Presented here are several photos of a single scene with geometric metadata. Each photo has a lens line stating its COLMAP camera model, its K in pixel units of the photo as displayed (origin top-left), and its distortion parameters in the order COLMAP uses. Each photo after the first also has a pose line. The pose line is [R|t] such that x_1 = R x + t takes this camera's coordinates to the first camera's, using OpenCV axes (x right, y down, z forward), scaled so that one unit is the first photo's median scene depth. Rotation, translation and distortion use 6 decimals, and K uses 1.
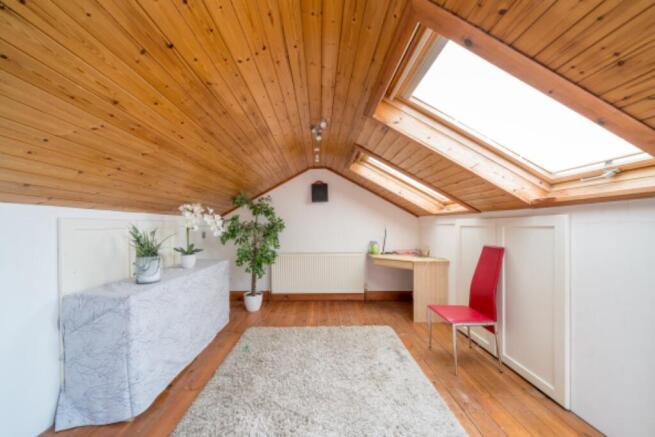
lens RADIAL K [[234.7, 0, 326.1], [0, 234.7, 230.0], [0, 0, 1]] dist [-0.001949, -0.000176]
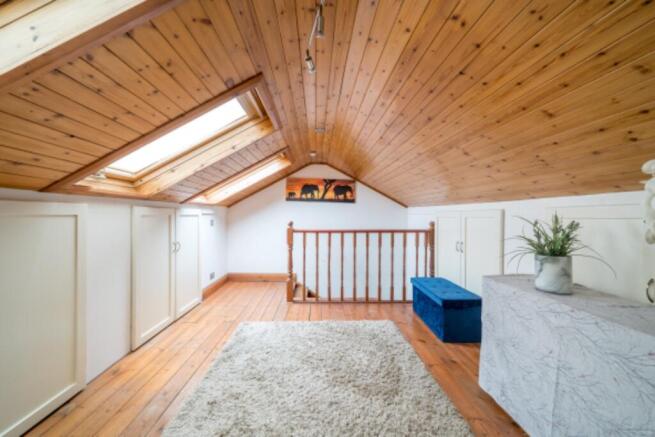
lens RADIAL K [[245.3, 0, 327.7], [0, 245.3, 218.4], [0, 0, 1]] dist [0.000737, -0.000035]
pose [[-0.999619, 0.000332, -0.027617, -0.026122], [-0.000070, 0.999894, 0.014536, -0.011243], [0.027619, 0.014532, -0.999513, 1.307633]]
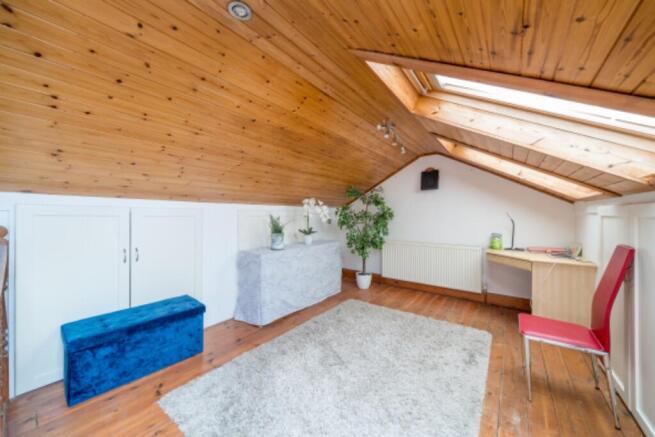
lens RADIAL K [[245.3, 0, 327.7], [0, 245.3, 218.4], [0, 0, 1]] dist [0.000737, -0.000035]
pose [[0.787638, 0.014206, -0.615974, 0.393007], [-0.014927, 0.999881, 0.003974, -0.000726], [0.615957, 0.006065, 0.787756, -0.075761]]
